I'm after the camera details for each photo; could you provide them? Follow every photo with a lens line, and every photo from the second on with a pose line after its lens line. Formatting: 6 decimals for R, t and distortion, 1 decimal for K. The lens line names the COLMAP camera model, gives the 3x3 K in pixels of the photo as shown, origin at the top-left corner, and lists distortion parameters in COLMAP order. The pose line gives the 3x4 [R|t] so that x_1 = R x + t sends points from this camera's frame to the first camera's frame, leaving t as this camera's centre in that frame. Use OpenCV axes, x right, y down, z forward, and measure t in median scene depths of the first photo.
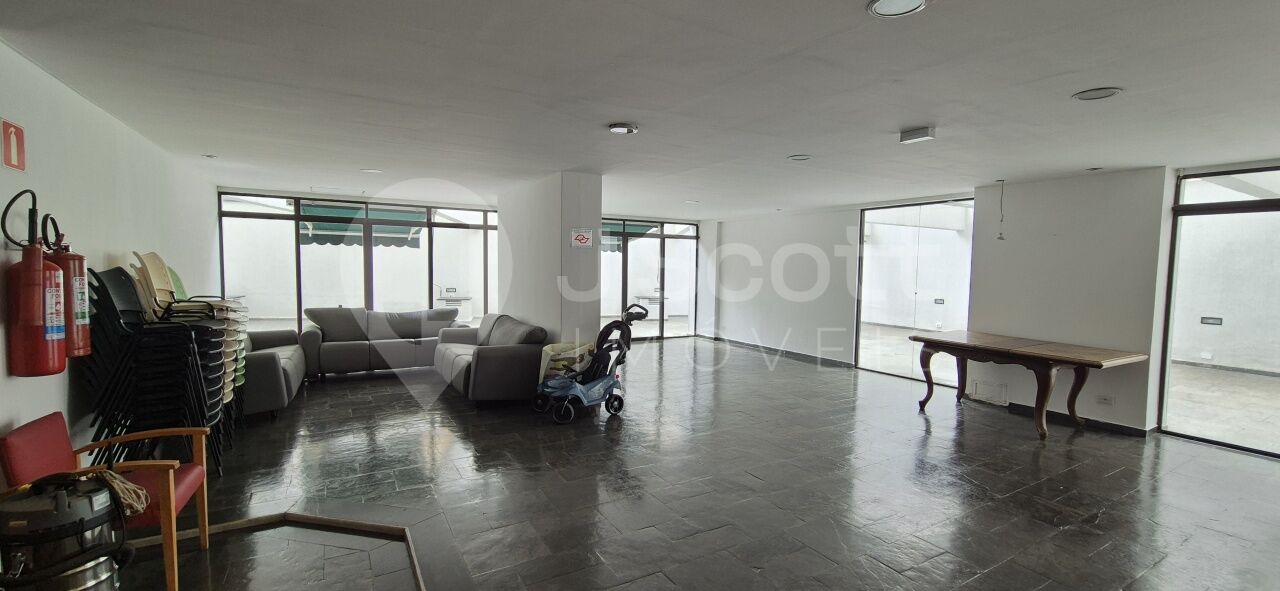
lens RADIAL K [[530.6, 0, 636.9], [0, 530.6, 305.7], [0, 0, 1]] dist [-0.002676, 0.001233]
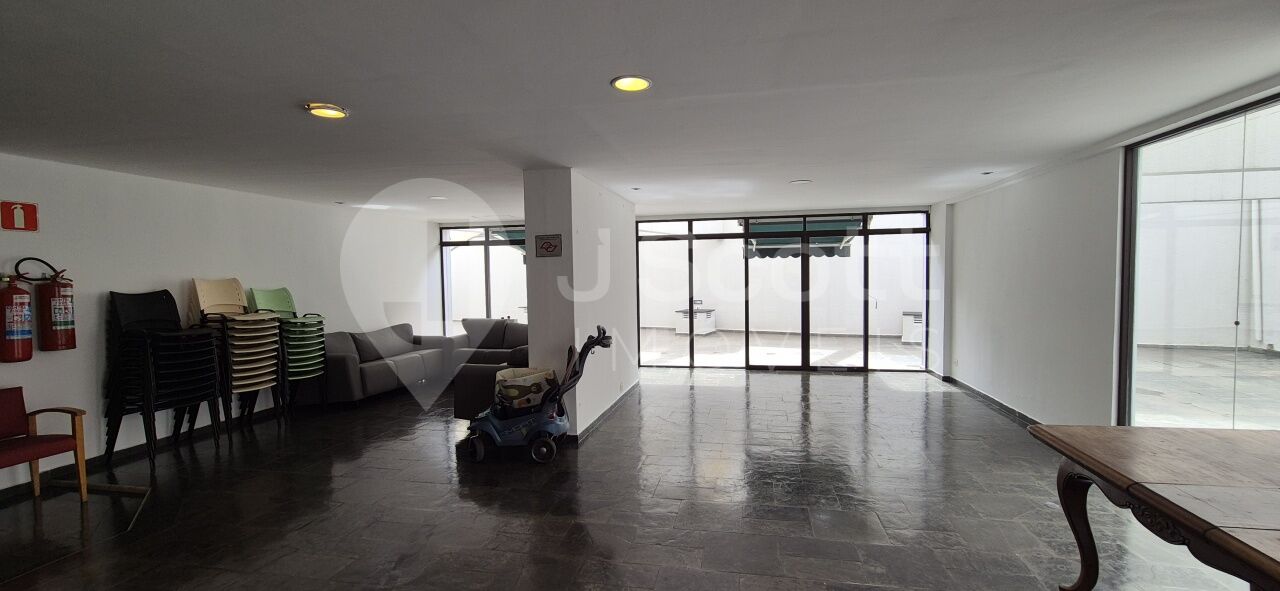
lens RADIAL K [[530.6, 0, 647.4], [0, 530.6, 290.5], [0, 0, 1]] dist [-0.002676, 0.001233]
pose [[0.742408, -0.005254, -0.669928, 0.335697], [-0.024020, 0.999118, -0.034455, -0.017828], [0.669518, 0.041671, 0.741626, 0.264869]]
